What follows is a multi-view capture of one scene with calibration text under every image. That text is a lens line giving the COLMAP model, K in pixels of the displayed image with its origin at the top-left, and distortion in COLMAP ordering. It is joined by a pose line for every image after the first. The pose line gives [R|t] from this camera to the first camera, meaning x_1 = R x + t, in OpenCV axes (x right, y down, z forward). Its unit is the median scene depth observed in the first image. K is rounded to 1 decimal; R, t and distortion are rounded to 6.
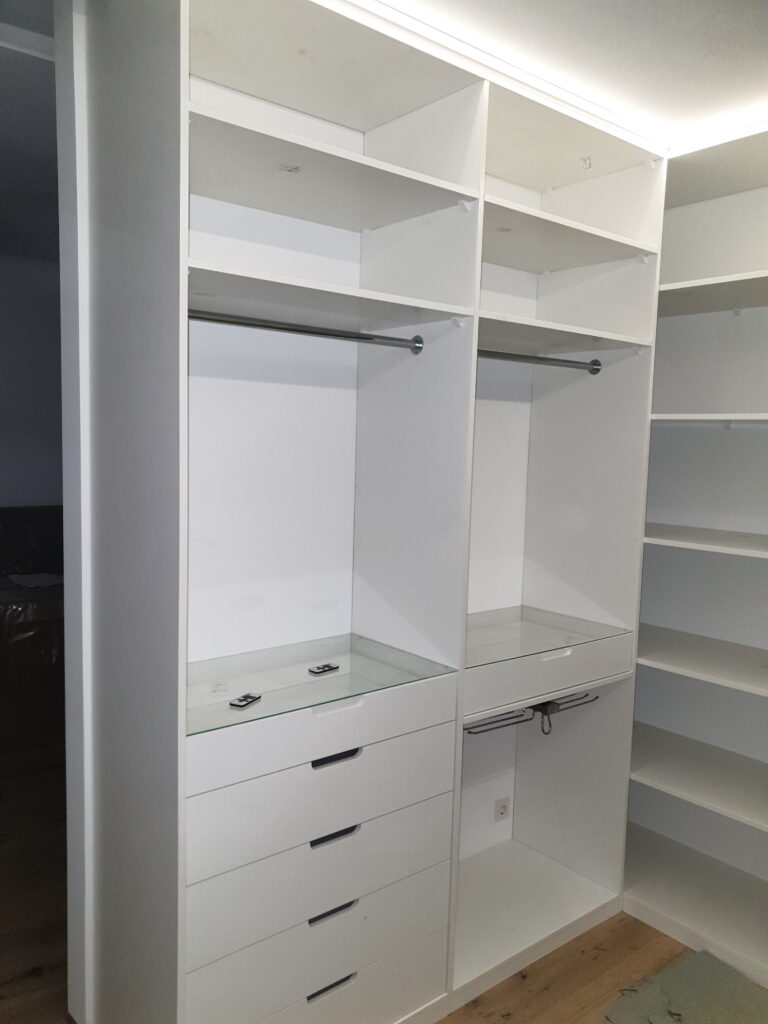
lens RADIAL K [[795.0, 0, 374.6], [0, 795.0, 518.6], [0, 0, 1]] dist [-0.004819, 0.018905]
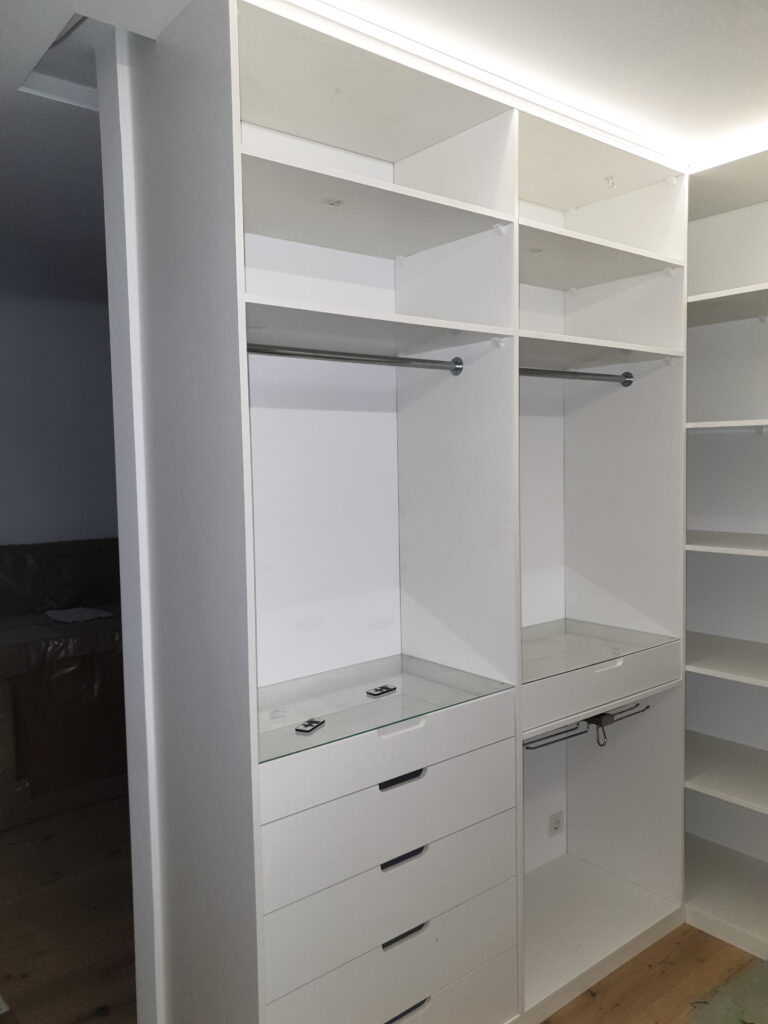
lens RADIAL K [[795.0, 0, 389.5], [0, 795.0, 510.8], [0, 0, 1]] dist [-0.004819, 0.018905]
pose [[0.998963, -0.045524, -0.000478, -0.035401], [0.045482, 0.998405, -0.033440, -0.003060], [0.001999, 0.033384, 0.999441, -0.010048]]
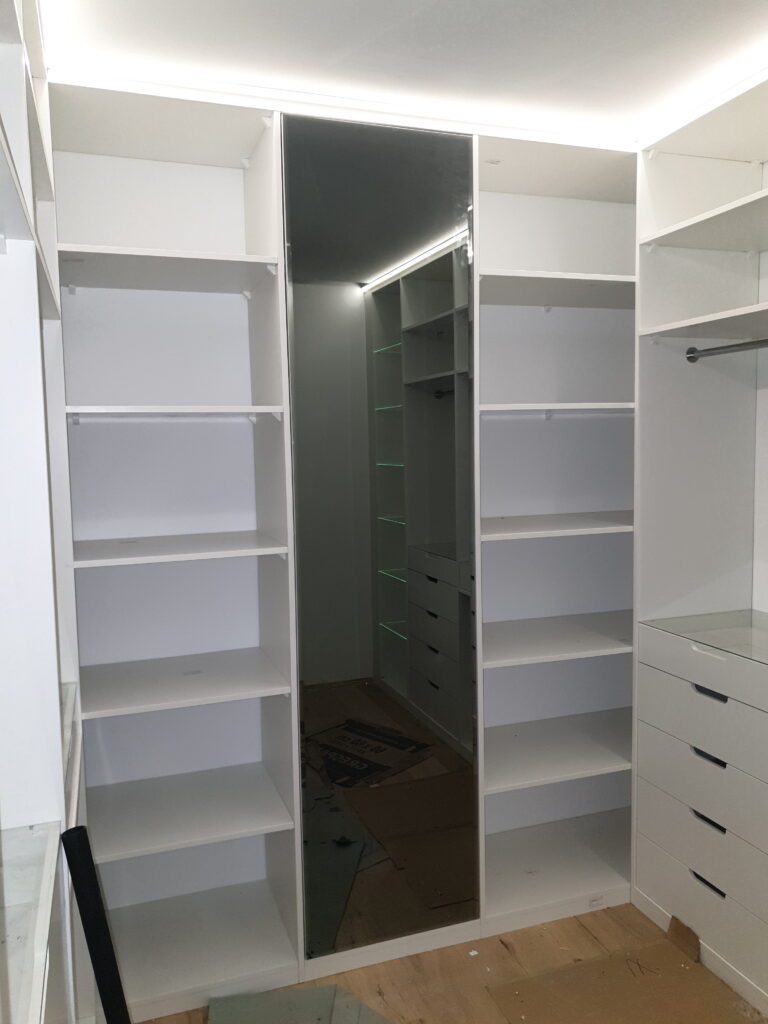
lens RADIAL K [[795.0, 0, 378.0], [0, 795.0, 506.3], [0, 0, 1]] dist [-0.004819, 0.018905]
pose [[0.346686, -0.109008, 0.931625, -0.298685], [0.118181, 0.990385, 0.071905, -0.054313], [-0.930506, 0.085172, 0.356236, 0.451206]]
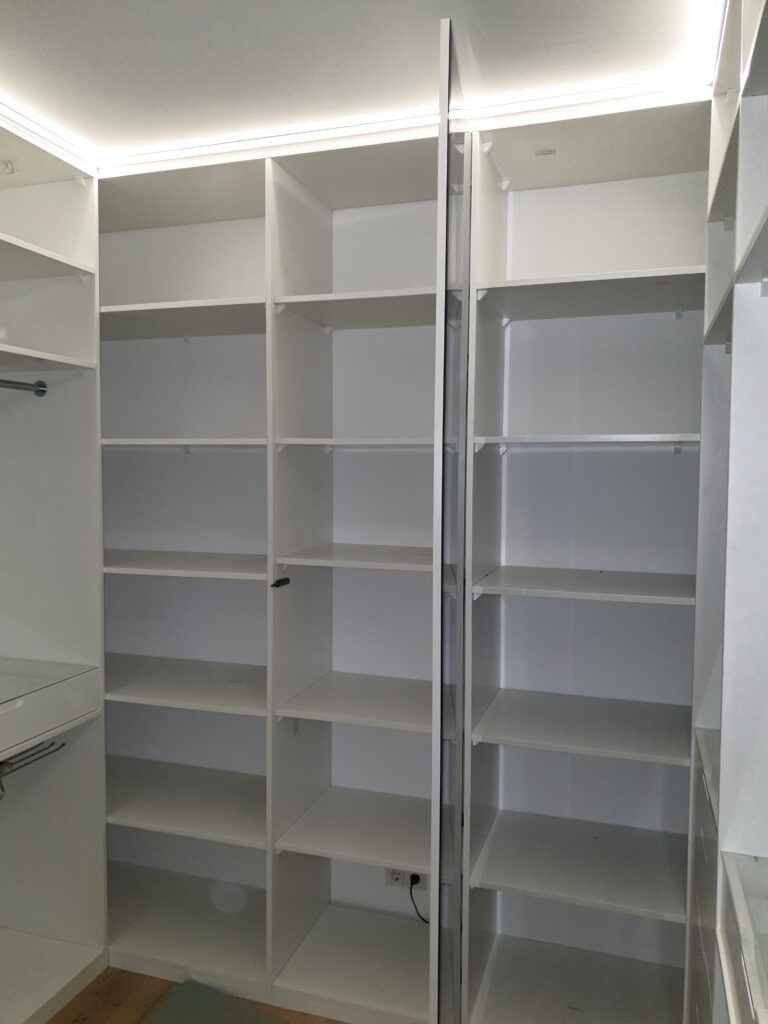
lens RADIAL K [[795.0, 0, 372.8], [0, 795.0, 511.8], [0, 0, 1]] dist [-0.004819, 0.018905]
pose [[0.842291, -0.050455, 0.536657, 0.106542], [0.068828, 0.997527, -0.014242, -0.007183], [-0.534611, 0.048933, 0.843680, 0.015968]]
